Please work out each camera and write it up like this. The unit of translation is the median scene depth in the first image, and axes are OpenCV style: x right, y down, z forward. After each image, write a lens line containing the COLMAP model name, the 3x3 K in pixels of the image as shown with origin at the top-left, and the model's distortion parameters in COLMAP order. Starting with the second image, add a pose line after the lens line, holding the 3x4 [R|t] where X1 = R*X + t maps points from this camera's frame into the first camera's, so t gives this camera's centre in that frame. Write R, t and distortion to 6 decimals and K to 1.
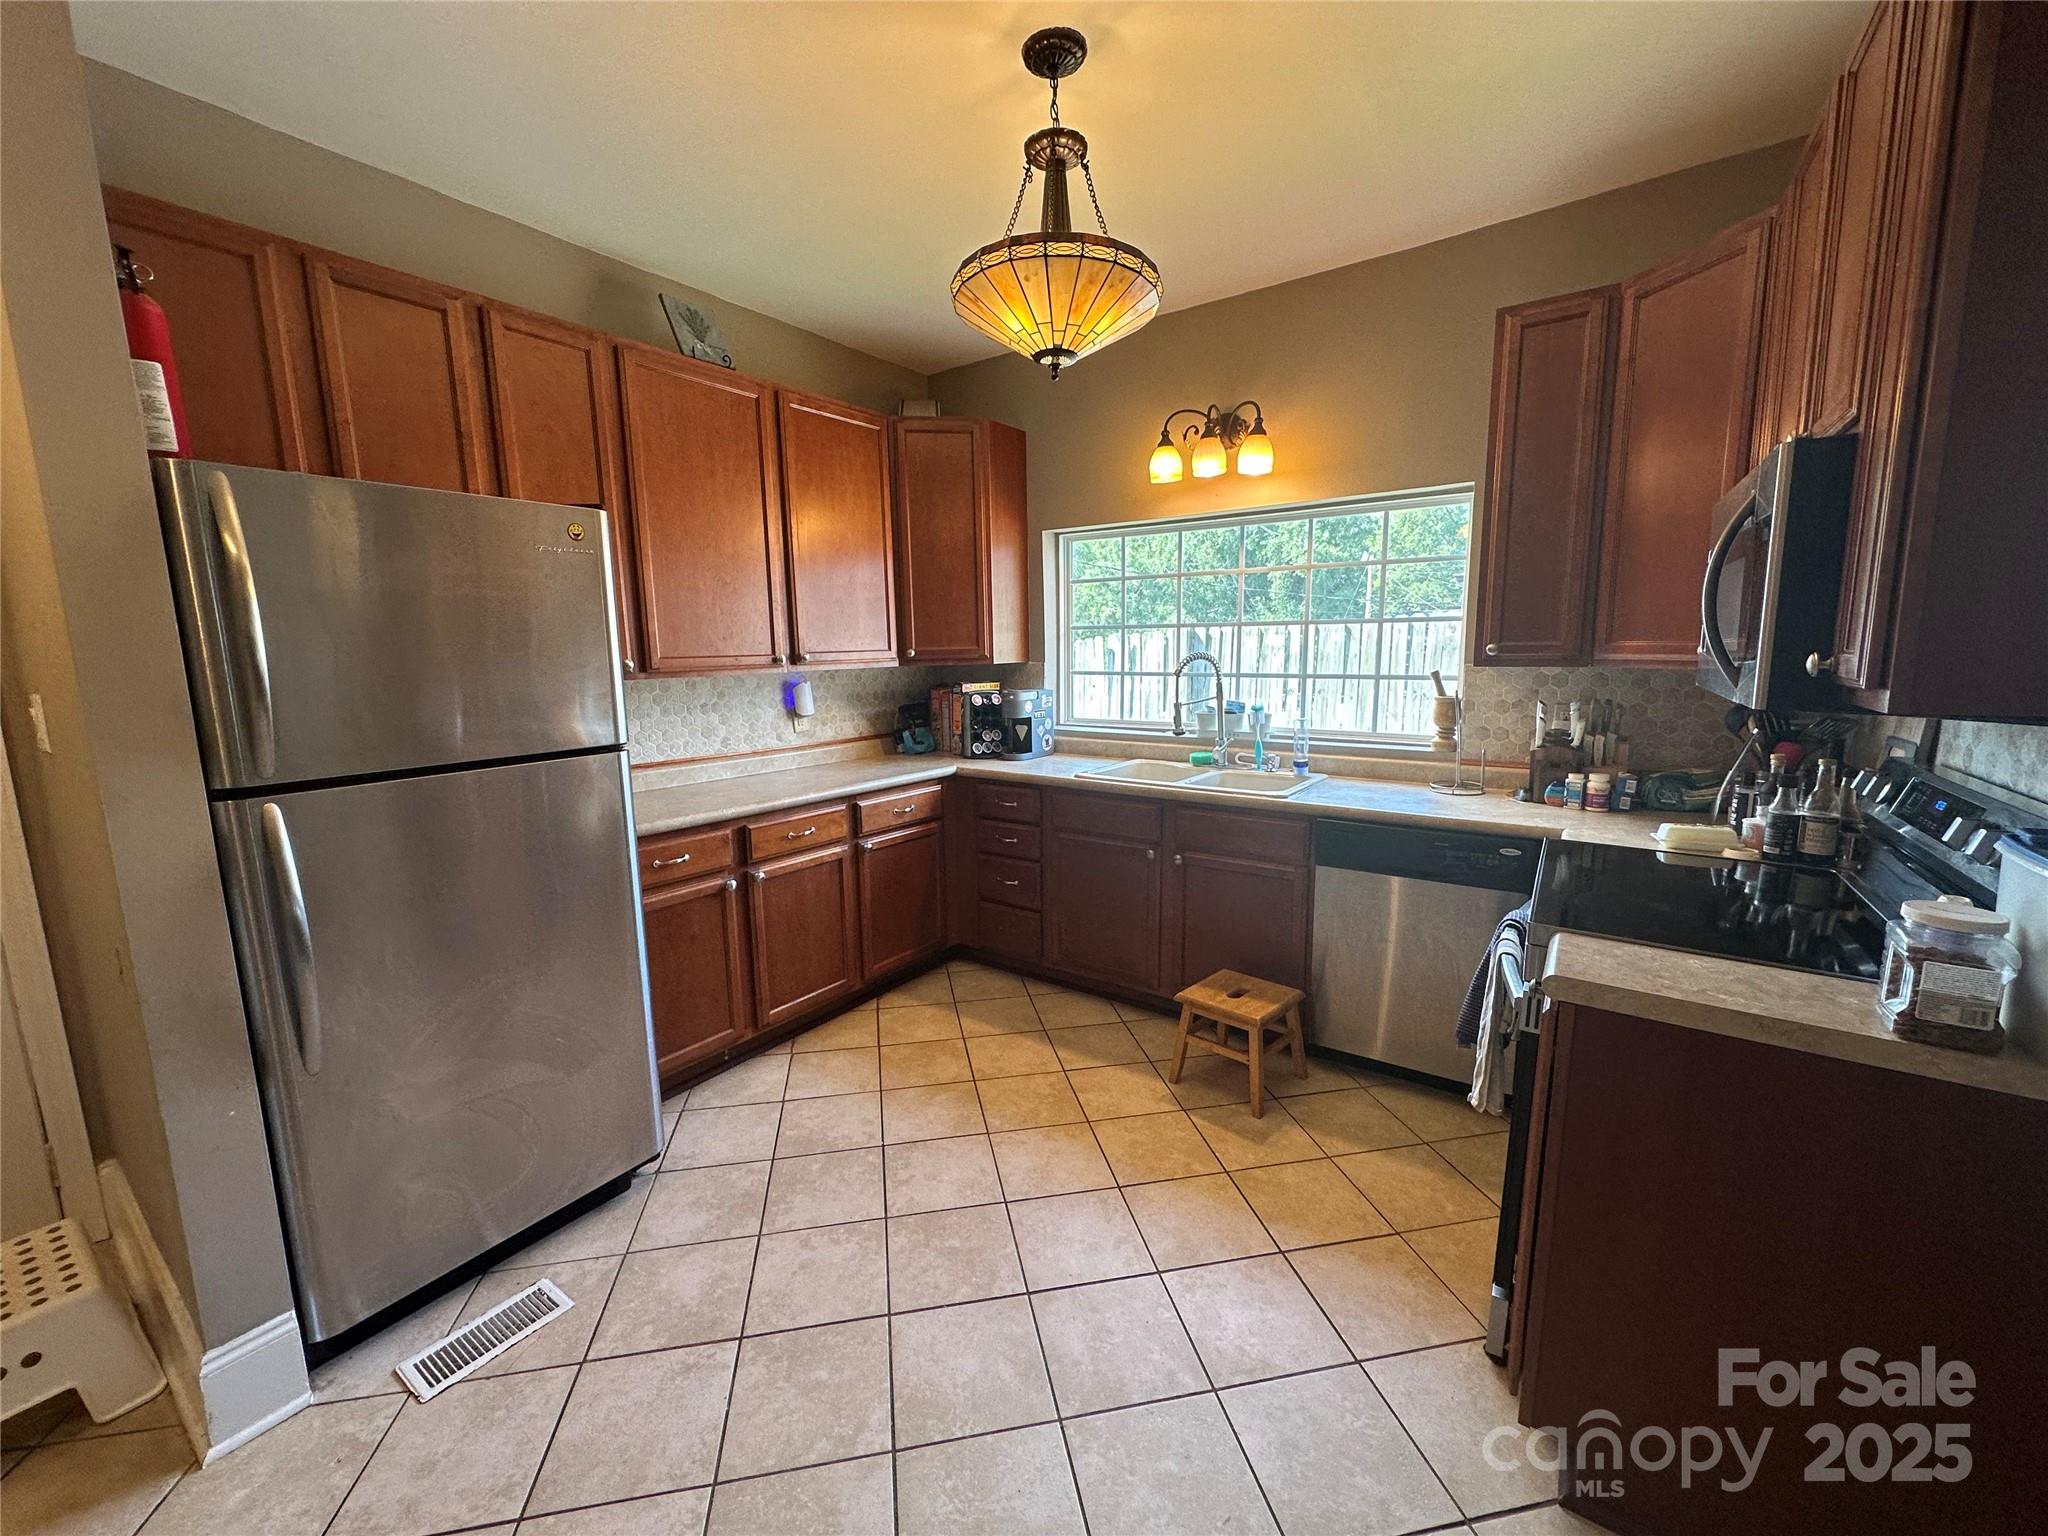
lens RADIAL K [[817.8, 0, 1021.9], [0, 817.8, 770.9], [0, 0, 1]] dist [-0.001392, 0.001045]
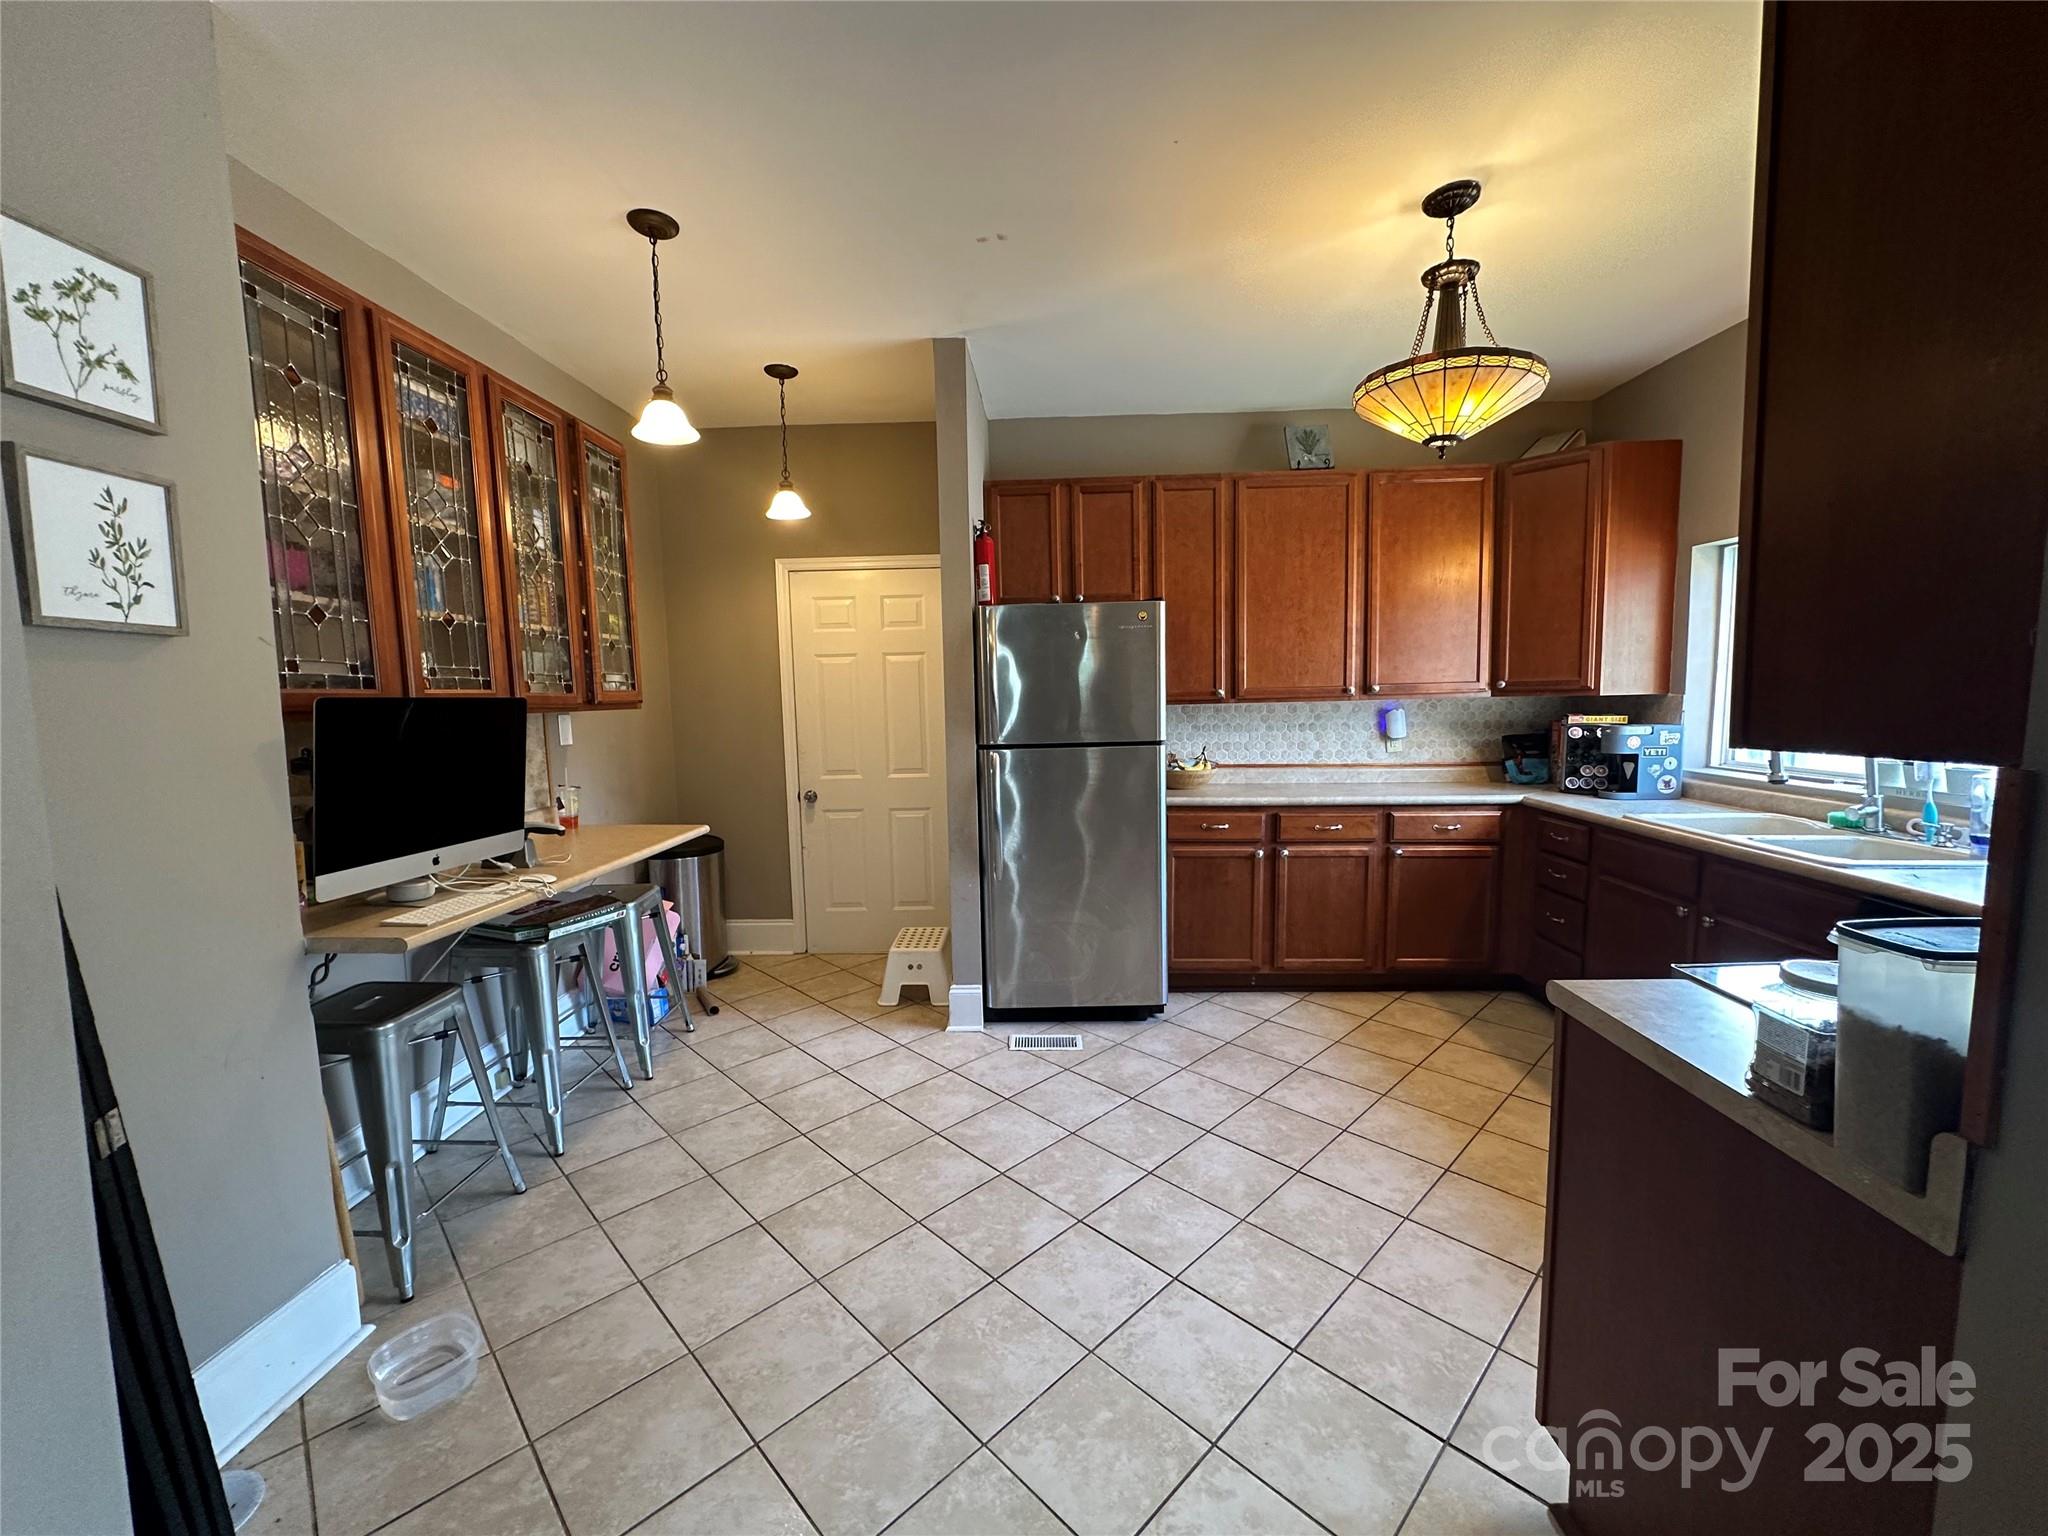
lens RADIAL K [[817.8, 0, 1026.3], [0, 817.8, 770.7], [0, 0, 1]] dist [-0.001392, 0.001045]
pose [[0.556049, 0.086410, -0.826645, 0.502406], [-0.116099, 0.992905, 0.025695, 0.011018], [0.823001, 0.081685, 0.562136, -0.094346]]
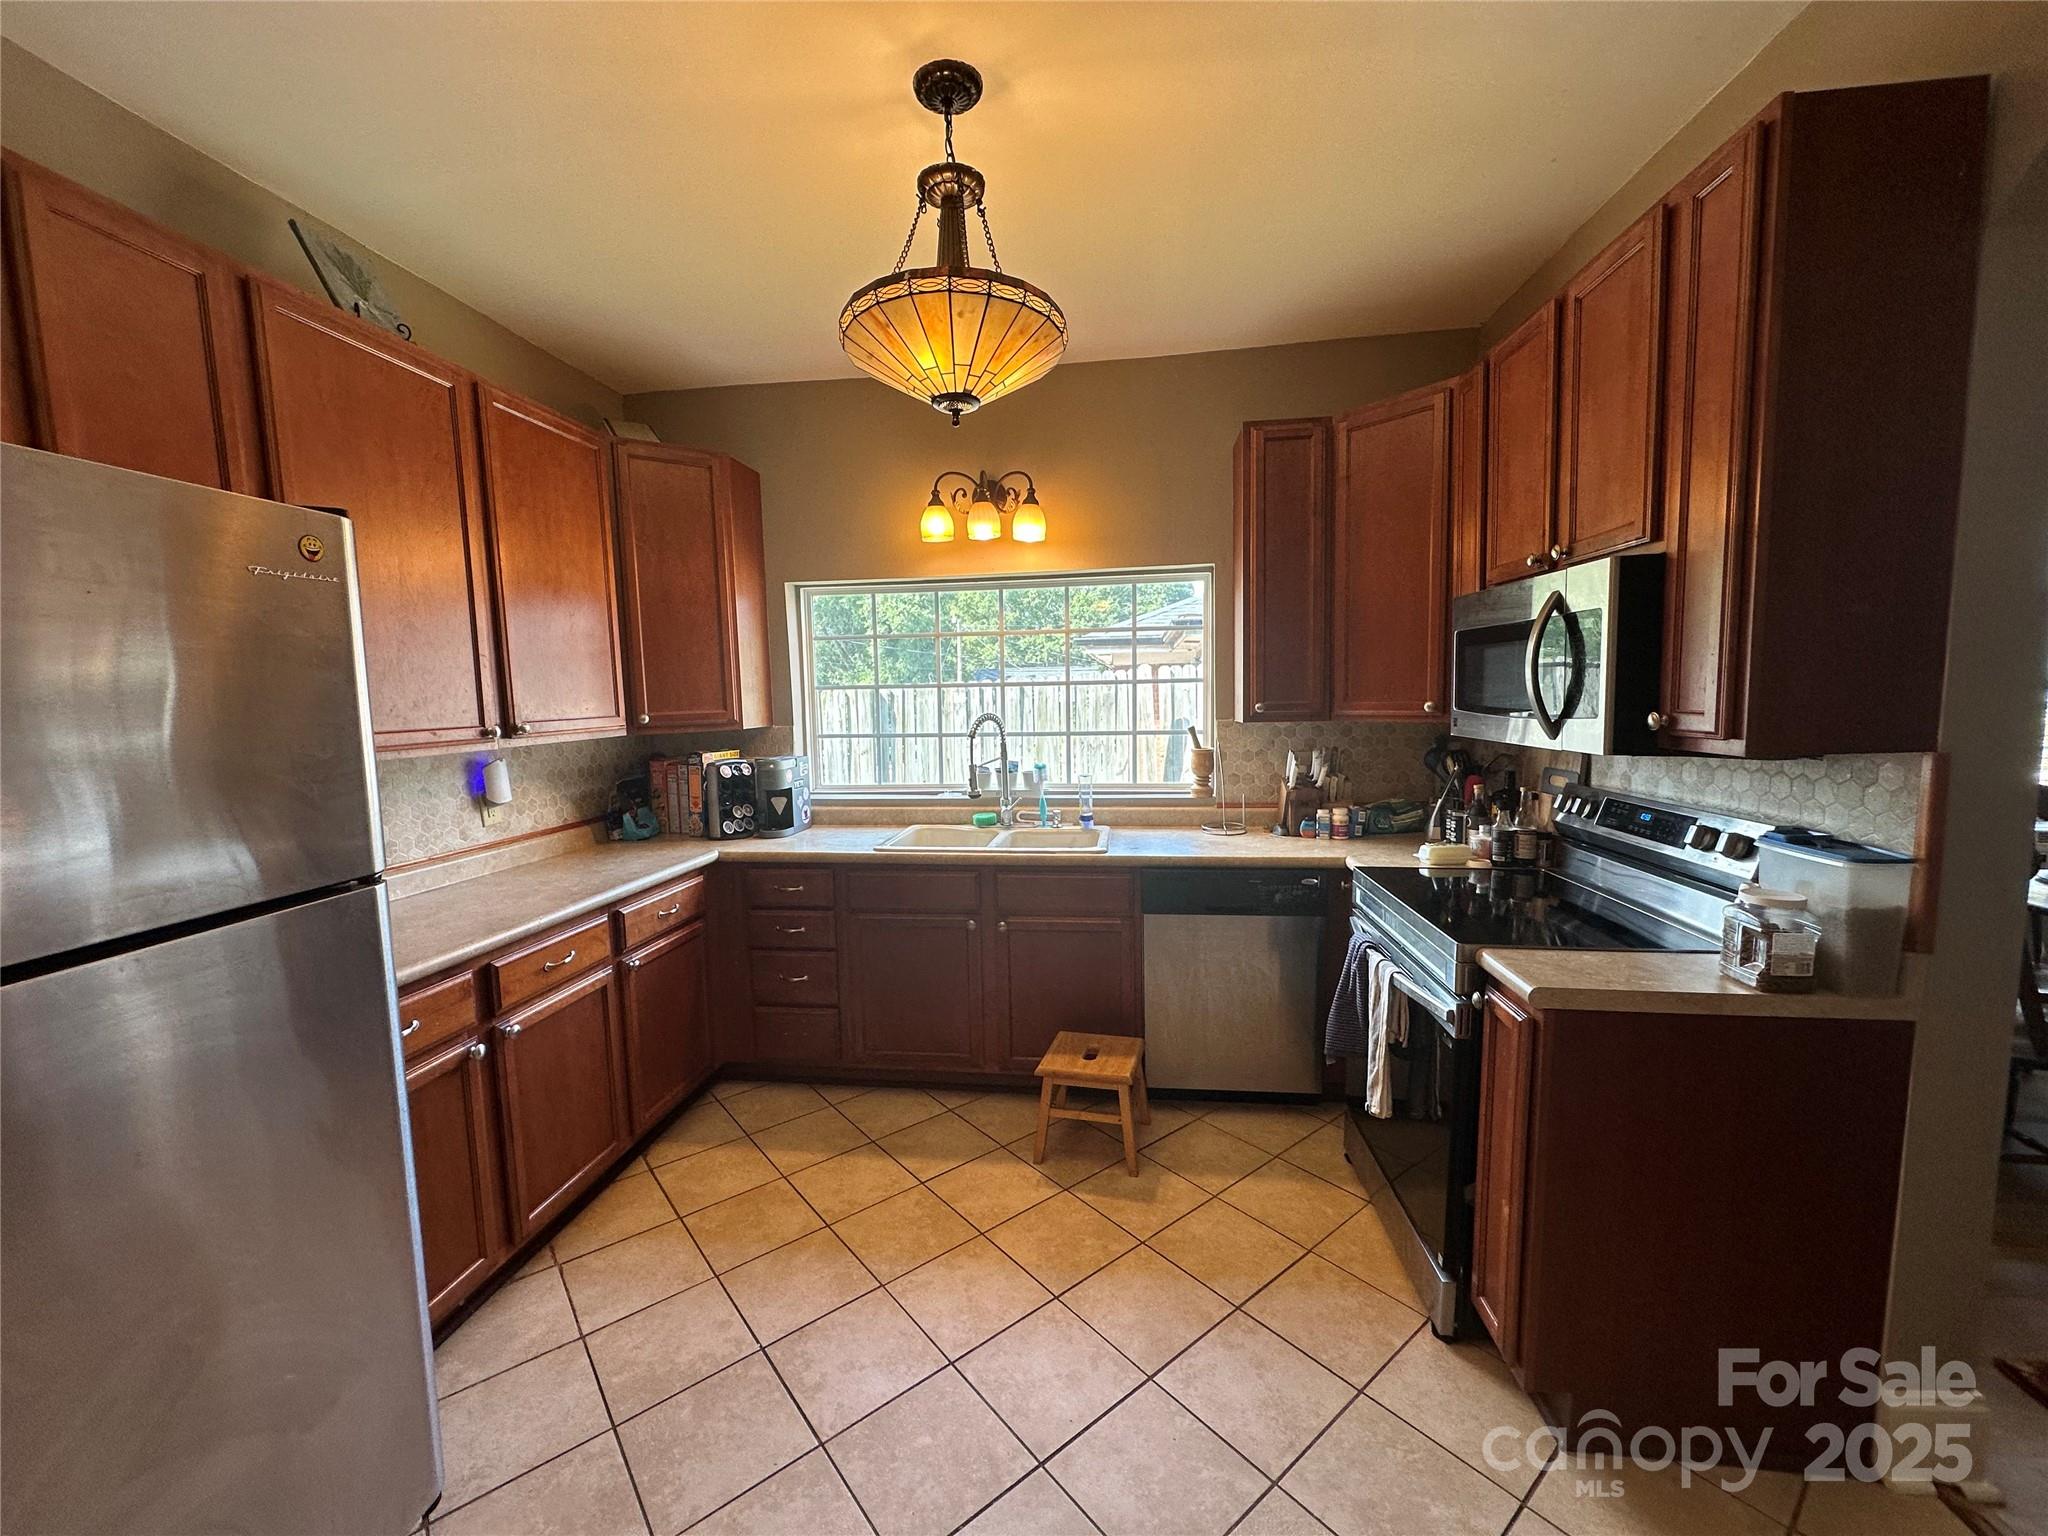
lens RADIAL K [[817.8, 0, 1022.7], [0, 817.8, 772.1], [0, 0, 1]] dist [-0.001392, 0.001045]
pose [[0.882547, -0.050427, 0.467512, -0.236288], [0.080752, 0.995716, -0.045040, -0.028744], [-0.463238, 0.077502, 0.882838, 0.124171]]
